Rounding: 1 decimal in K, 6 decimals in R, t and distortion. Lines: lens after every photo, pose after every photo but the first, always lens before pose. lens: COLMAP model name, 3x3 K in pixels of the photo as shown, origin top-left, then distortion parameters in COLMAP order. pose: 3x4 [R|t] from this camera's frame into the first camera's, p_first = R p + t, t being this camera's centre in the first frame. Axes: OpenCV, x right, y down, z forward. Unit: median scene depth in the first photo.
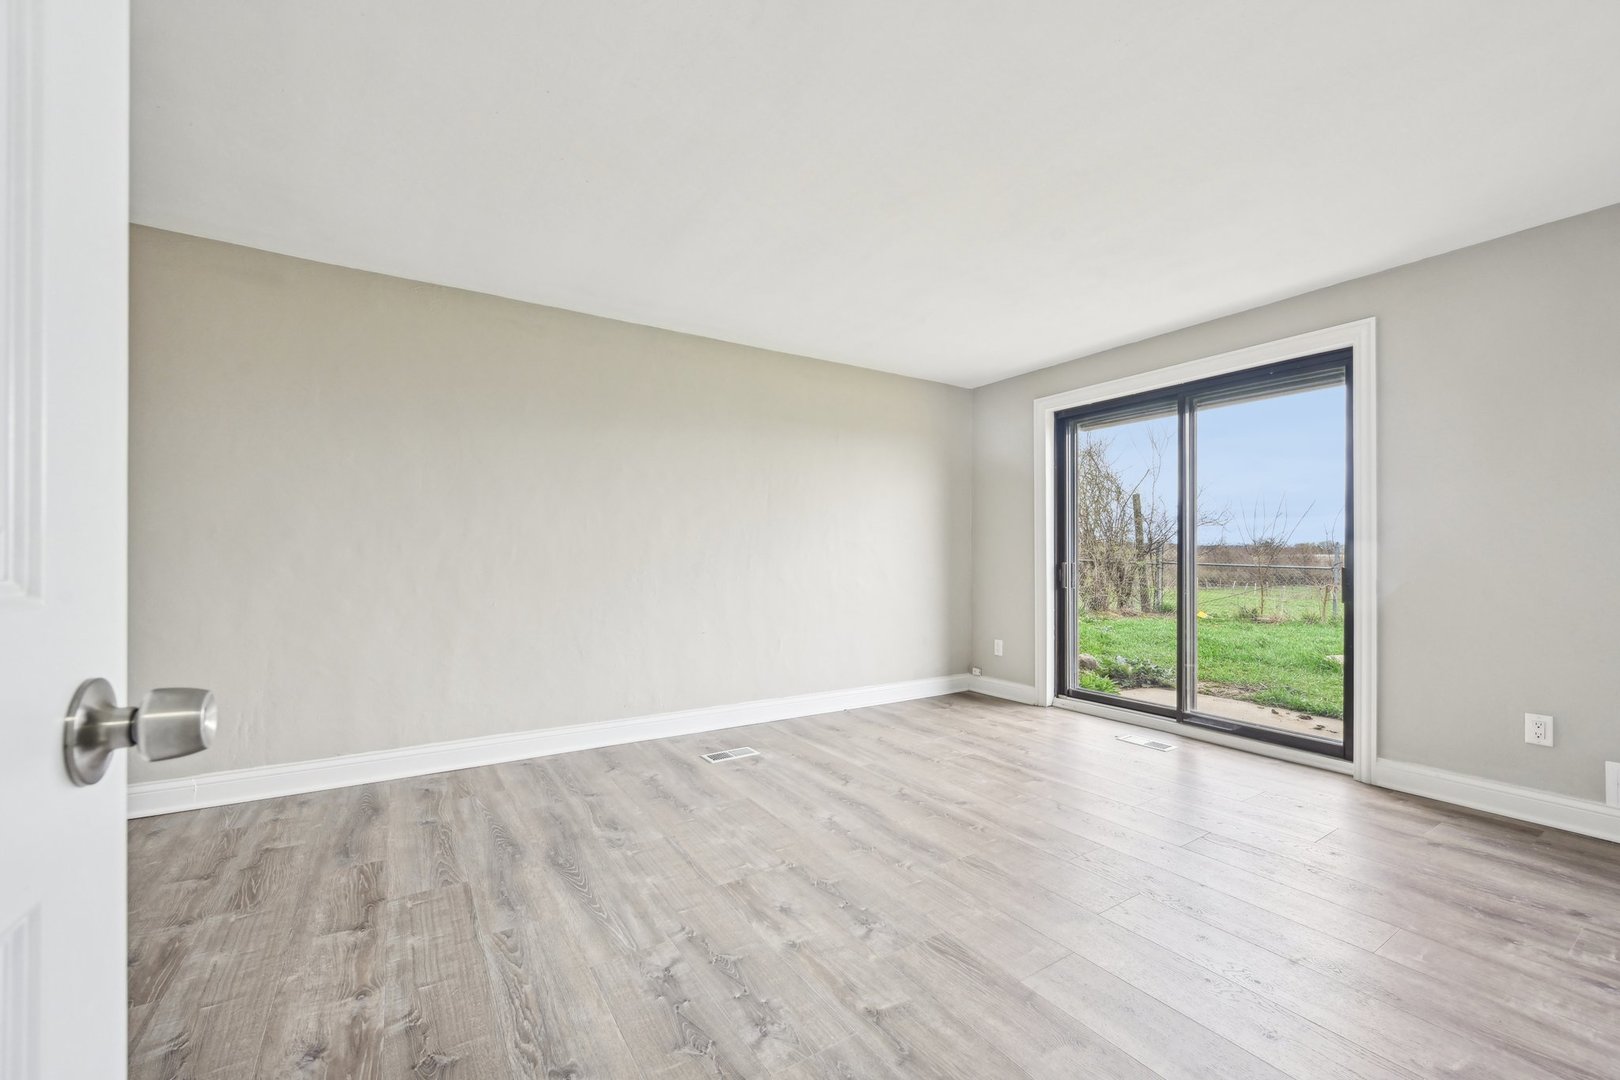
lens RADIAL K [[653.8, 0, 842.0], [0, 653.8, 553.3], [0, 0, 1]] dist [-0.000479, 0.000430]
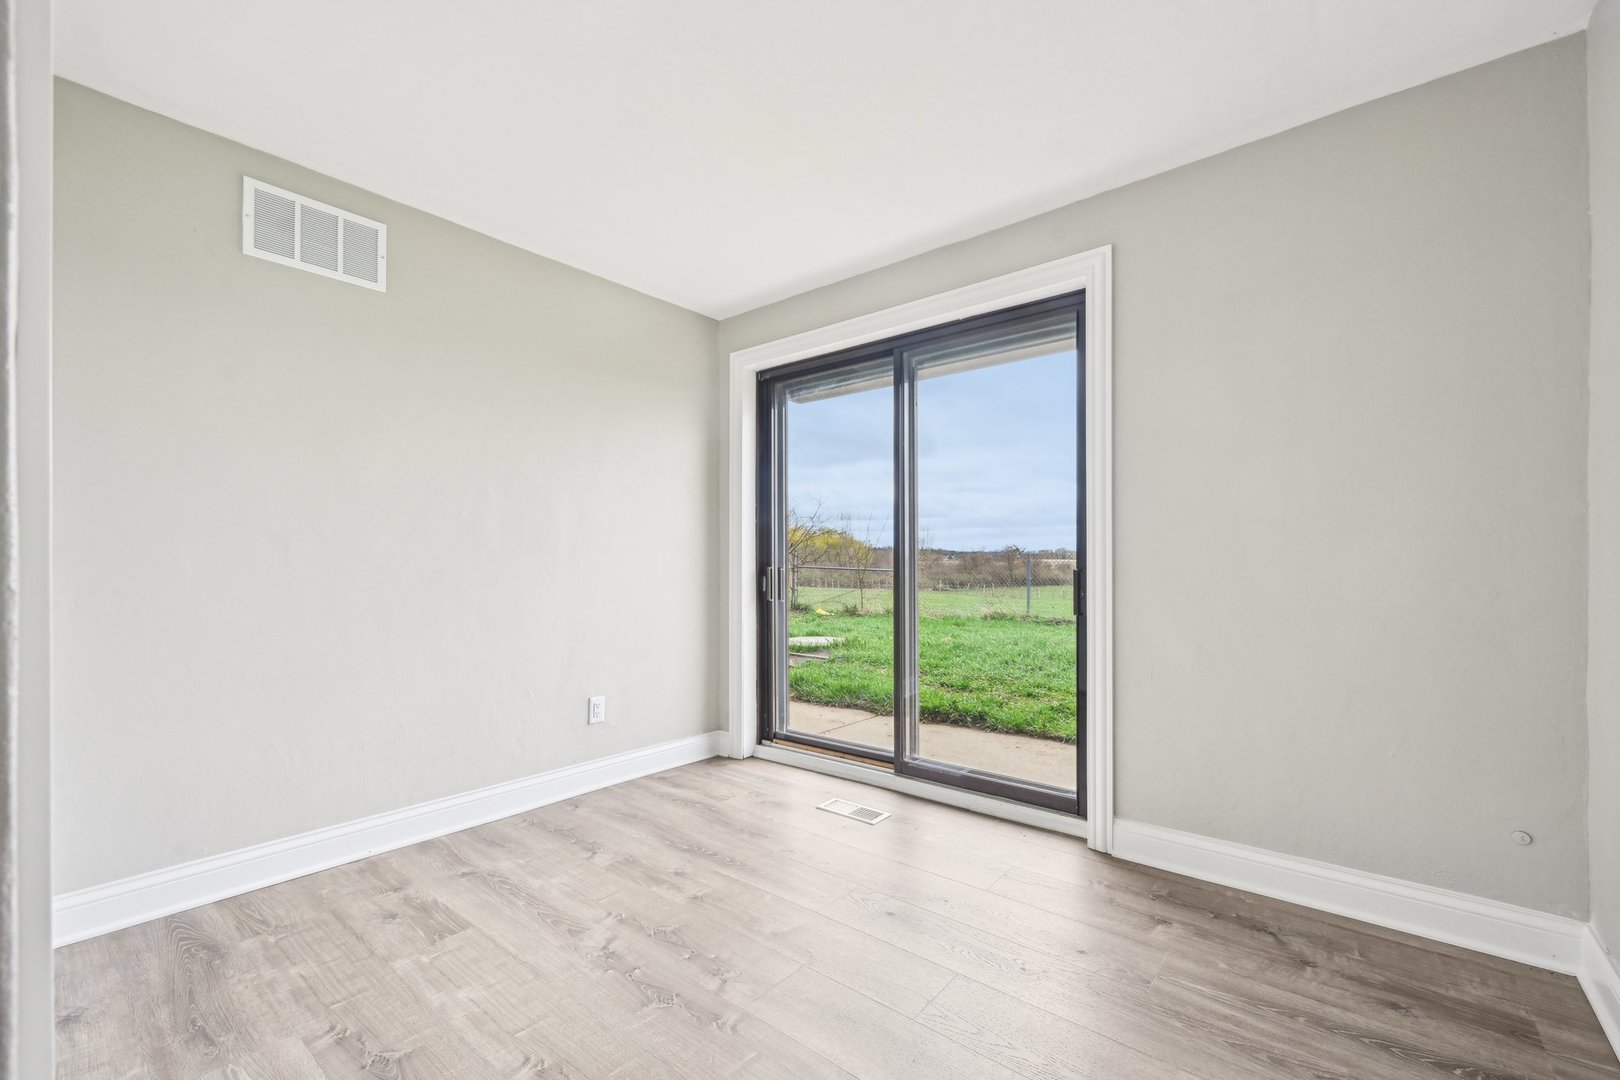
lens RADIAL K [[653.8, 0, 832.5], [0, 653.8, 558.4], [0, 0, 1]] dist [-0.000479, 0.000430]
pose [[0.956396, -0.000612, 0.292072, 0.223551], [0.001483, 0.999995, -0.002760, 0.004705], [-0.292069, 0.003073, 0.956392, 0.289007]]
